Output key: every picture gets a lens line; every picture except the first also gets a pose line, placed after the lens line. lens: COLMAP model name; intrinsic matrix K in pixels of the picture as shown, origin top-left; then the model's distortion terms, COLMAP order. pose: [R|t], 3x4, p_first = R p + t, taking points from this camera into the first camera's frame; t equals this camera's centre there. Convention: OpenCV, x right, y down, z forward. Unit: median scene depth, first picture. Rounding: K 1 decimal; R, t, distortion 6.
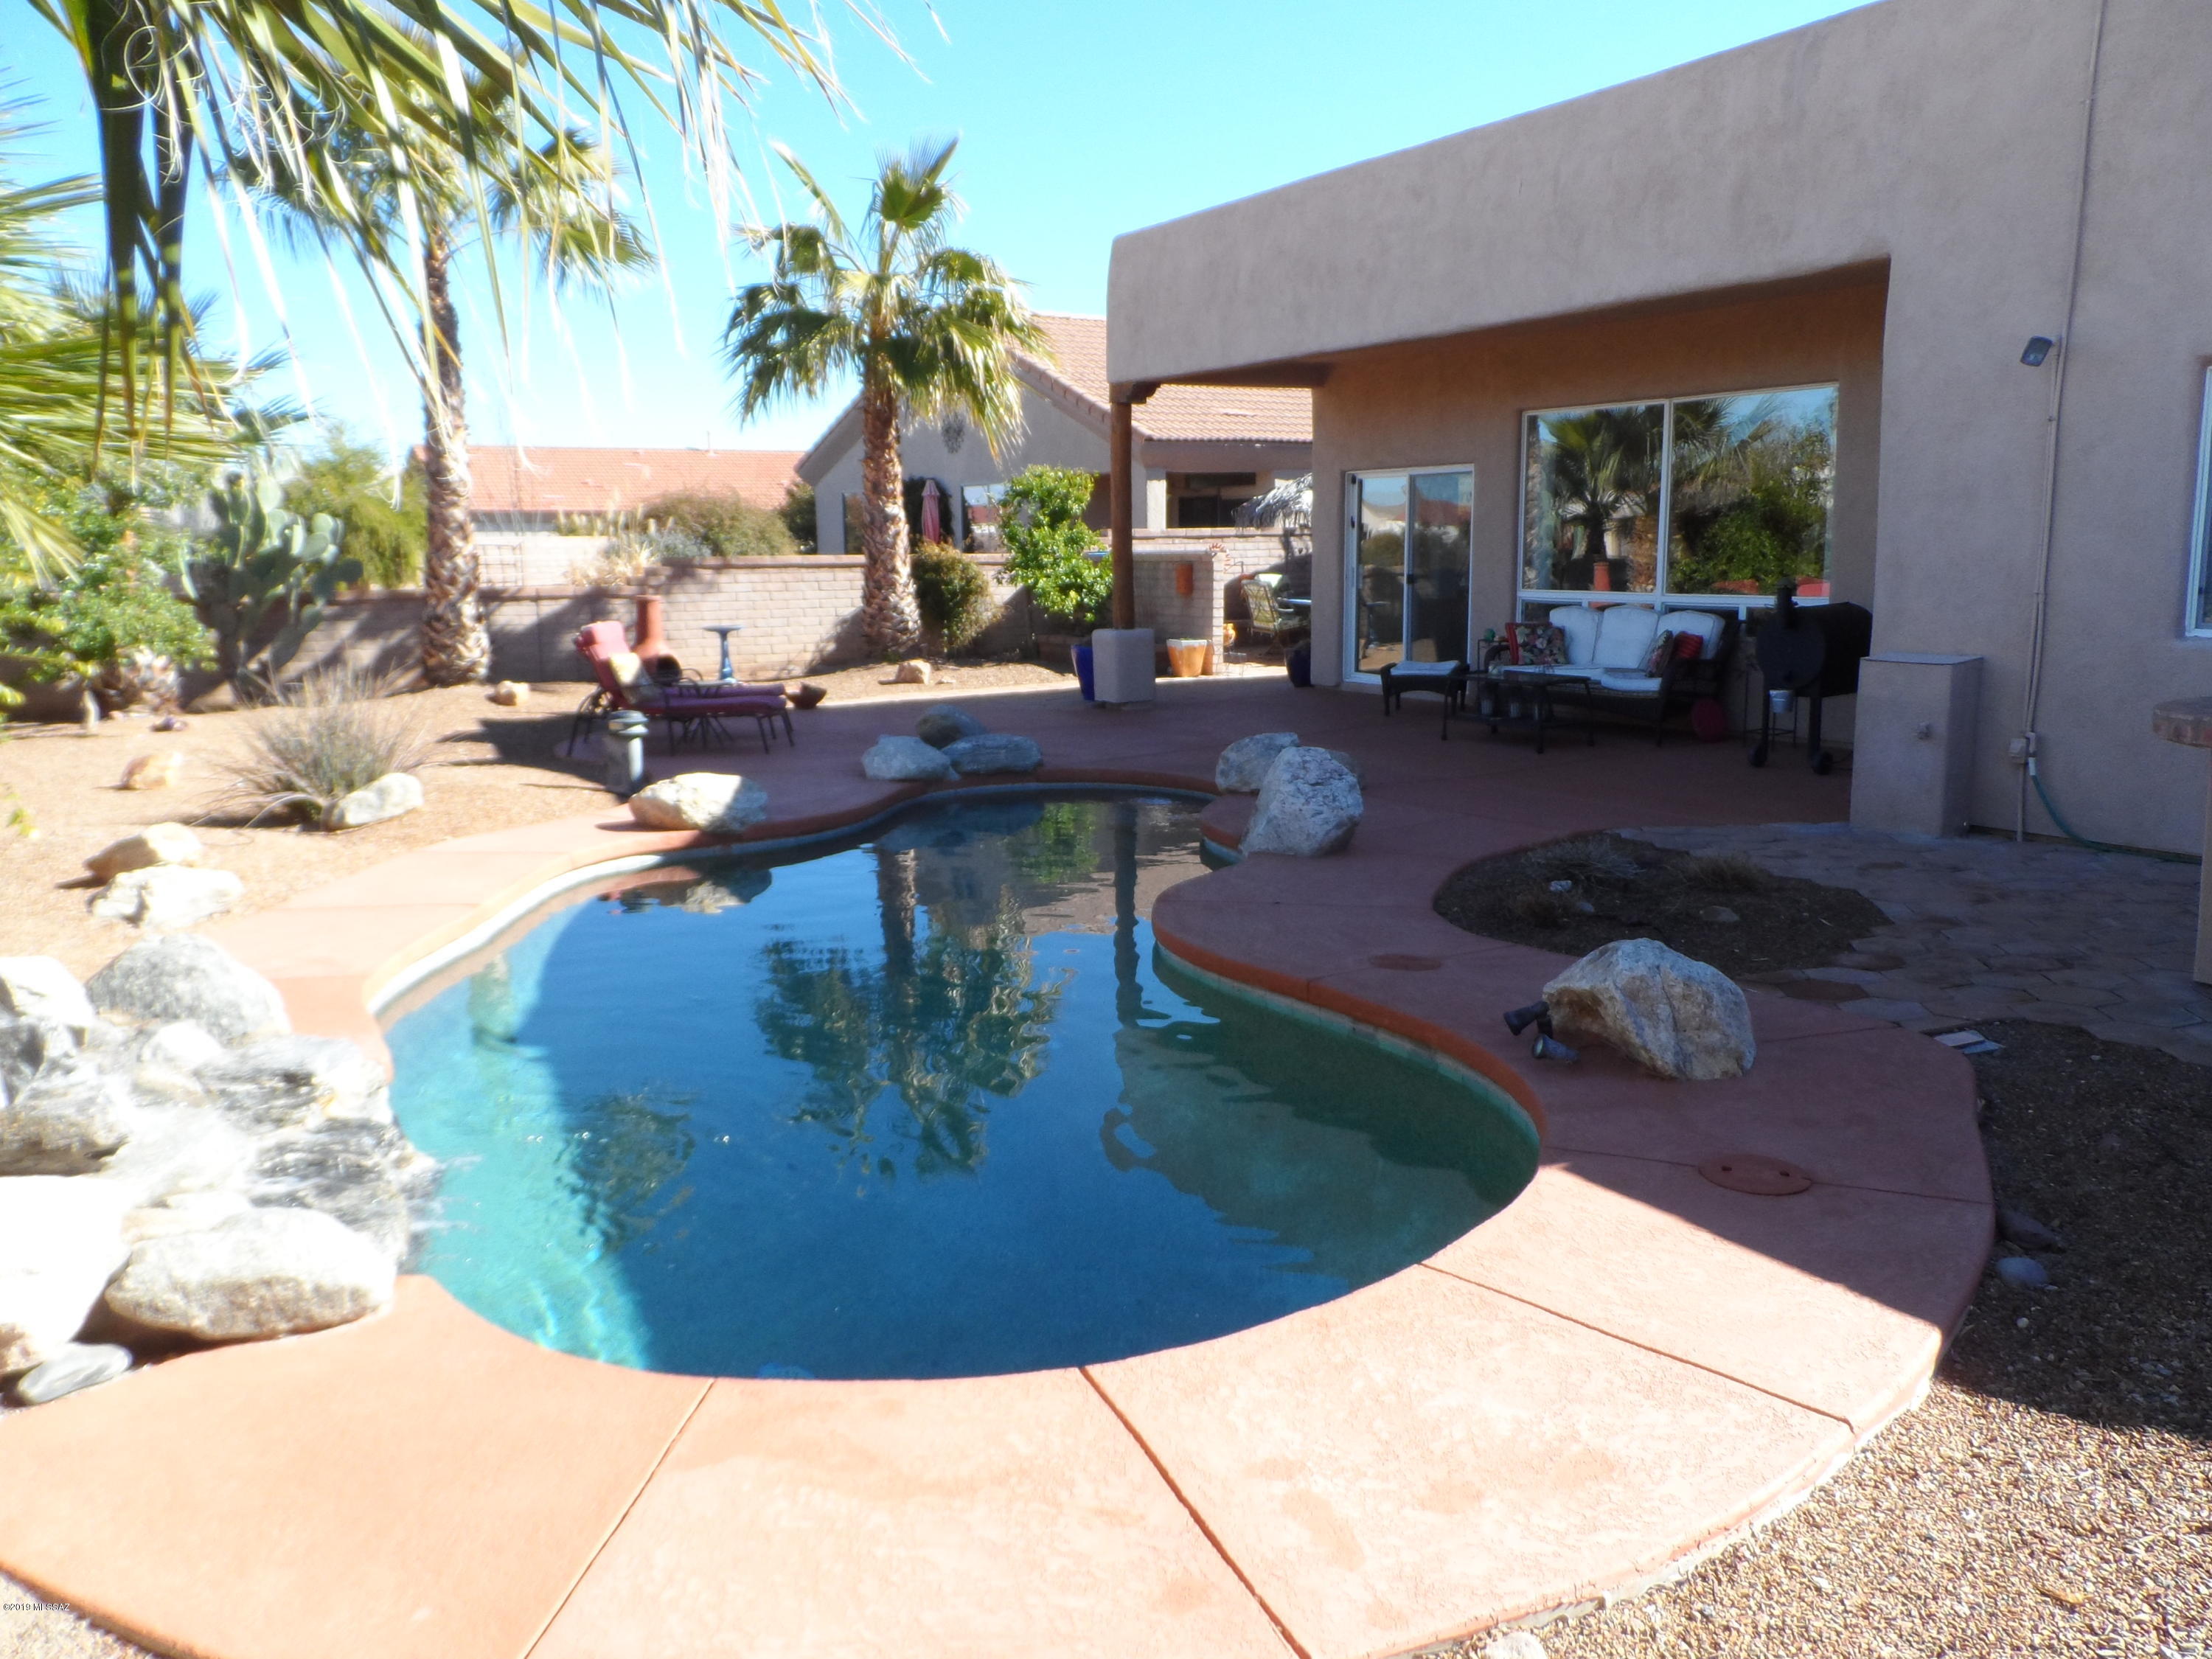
lens RADIAL K [[1707.7, 0, 1104.7], [0, 1707.7, 832.0], [0, 0, 1]] dist [0.001068, 0.005754]
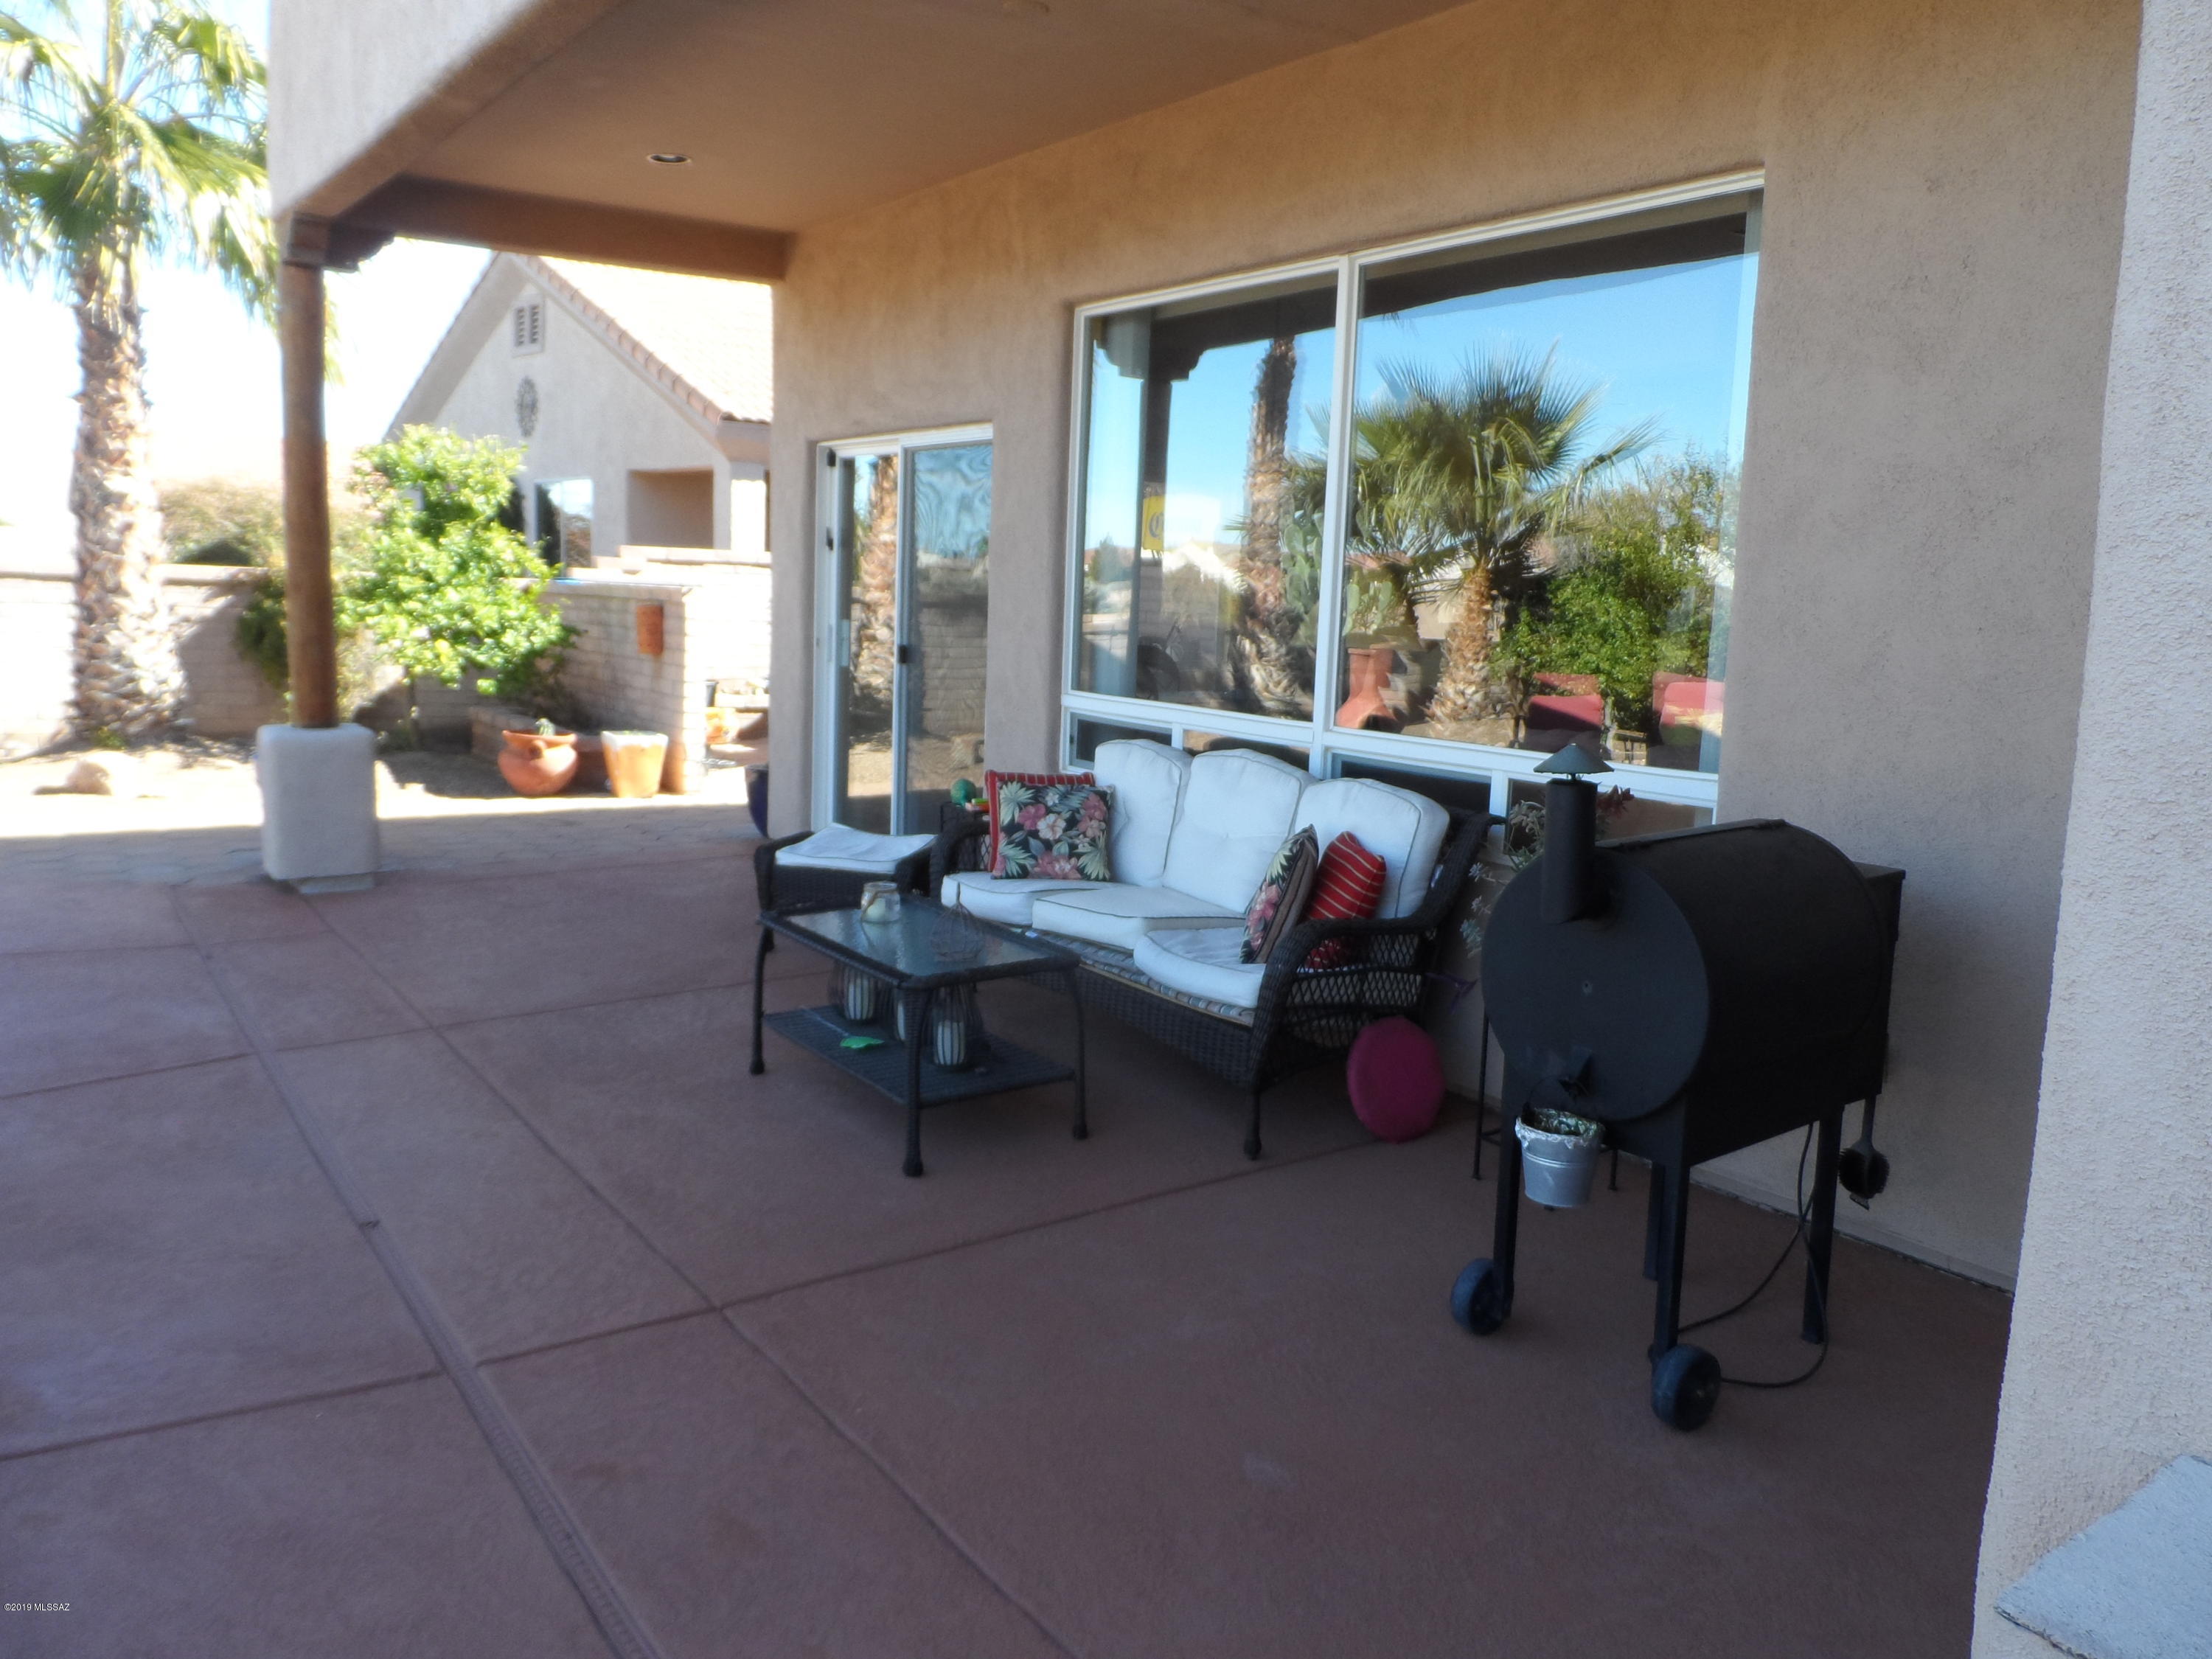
lens RADIAL K [[1707.7, 0, 1105.7], [0, 1707.7, 824.5], [0, 0, 1]] dist [0.001068, 0.005754]
pose [[0.996922, 0.039369, 0.067799, 0.180568], [-0.037420, 0.998856, -0.029781, -0.074332], [-0.068894, 0.027152, 0.997254, 0.432950]]
